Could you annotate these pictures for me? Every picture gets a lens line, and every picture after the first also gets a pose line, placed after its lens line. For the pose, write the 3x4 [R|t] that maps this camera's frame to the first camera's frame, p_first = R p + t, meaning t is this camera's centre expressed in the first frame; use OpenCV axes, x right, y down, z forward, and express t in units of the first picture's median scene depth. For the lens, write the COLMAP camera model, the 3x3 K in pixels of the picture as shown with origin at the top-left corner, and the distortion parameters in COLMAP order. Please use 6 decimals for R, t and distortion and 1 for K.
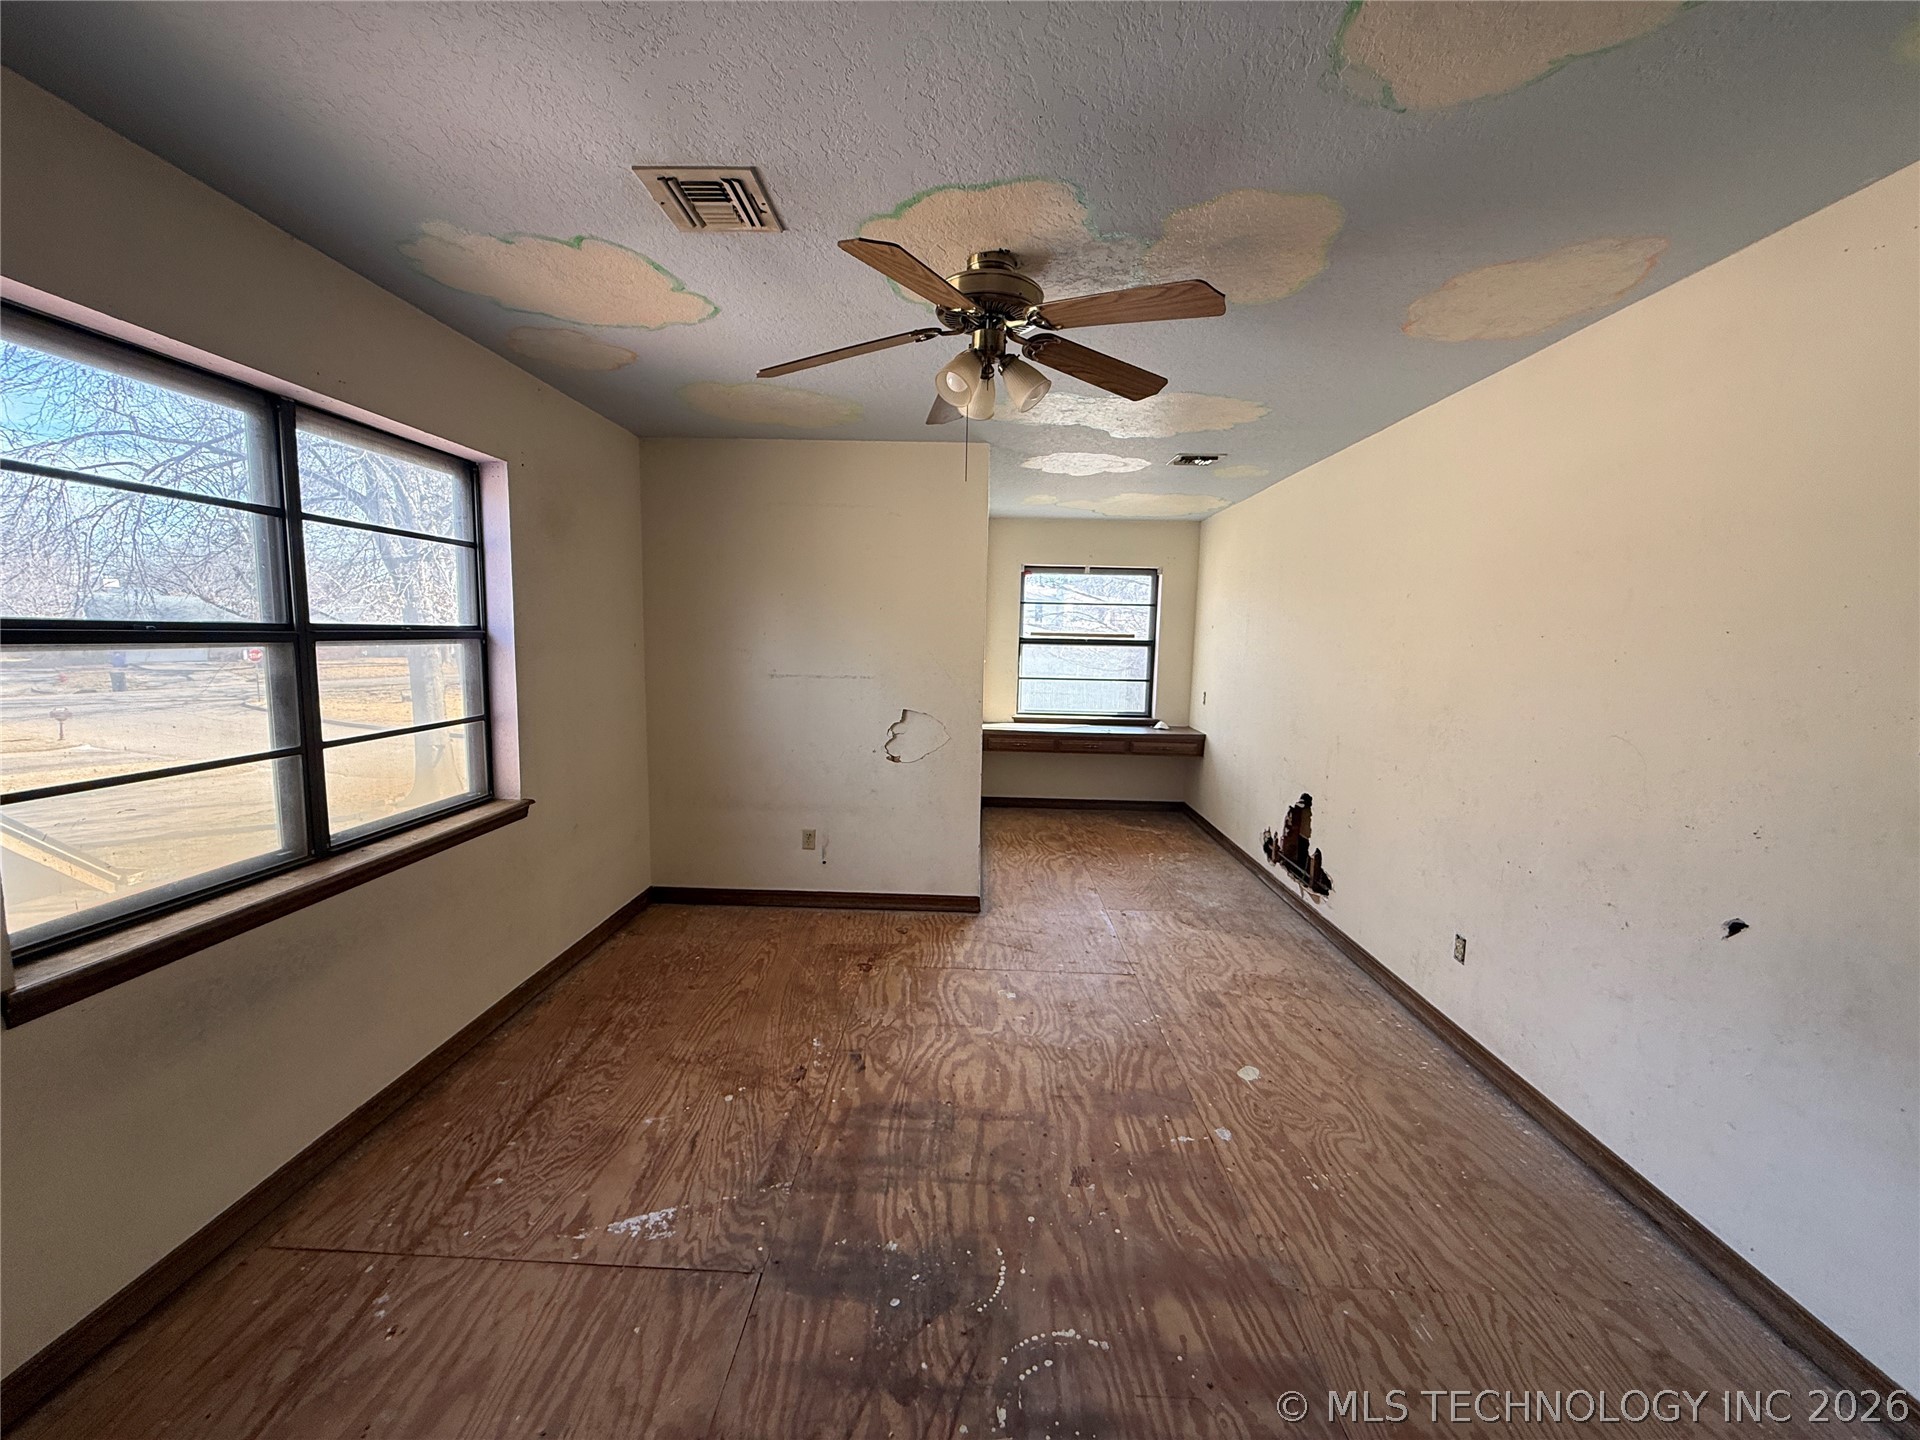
lens RADIAL K [[763.1, 0, 954.4], [0, 763.1, 720.4], [0, 0, 1]] dist [0.000307, 0.000615]
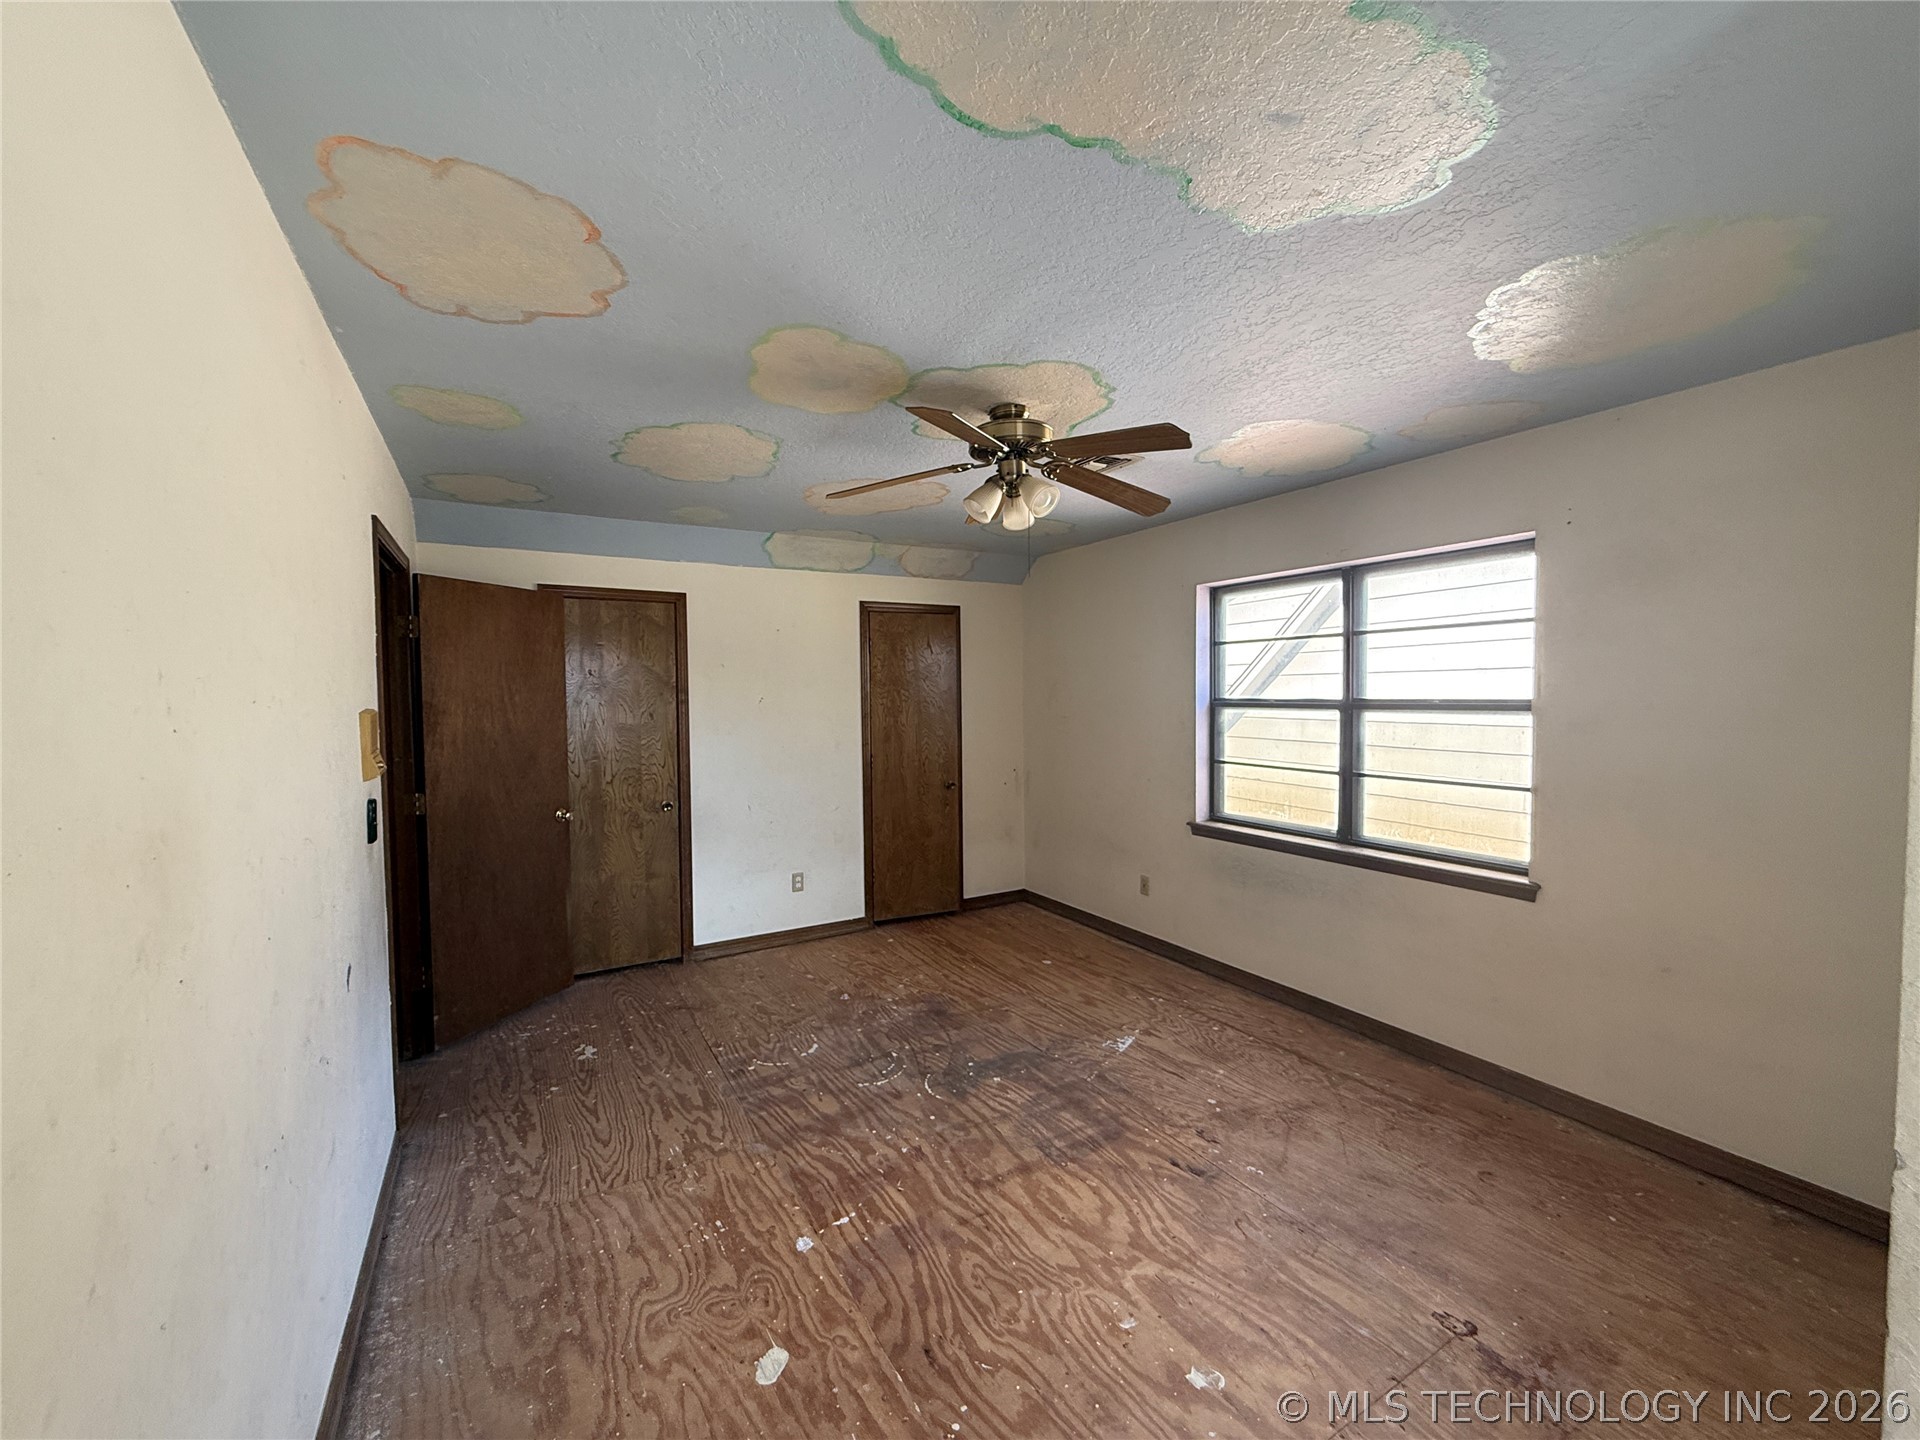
lens RADIAL K [[763.1, 0, 954.4], [0, 763.1, 720.4], [0, 0, 1]] dist [0.000307, 0.000615]
pose [[-0.847146, 0.005988, -0.531327, 0.701489], [-0.069519, 0.990092, 0.122000, -0.207855], [0.526793, 0.140289, -0.838336, 1.821920]]
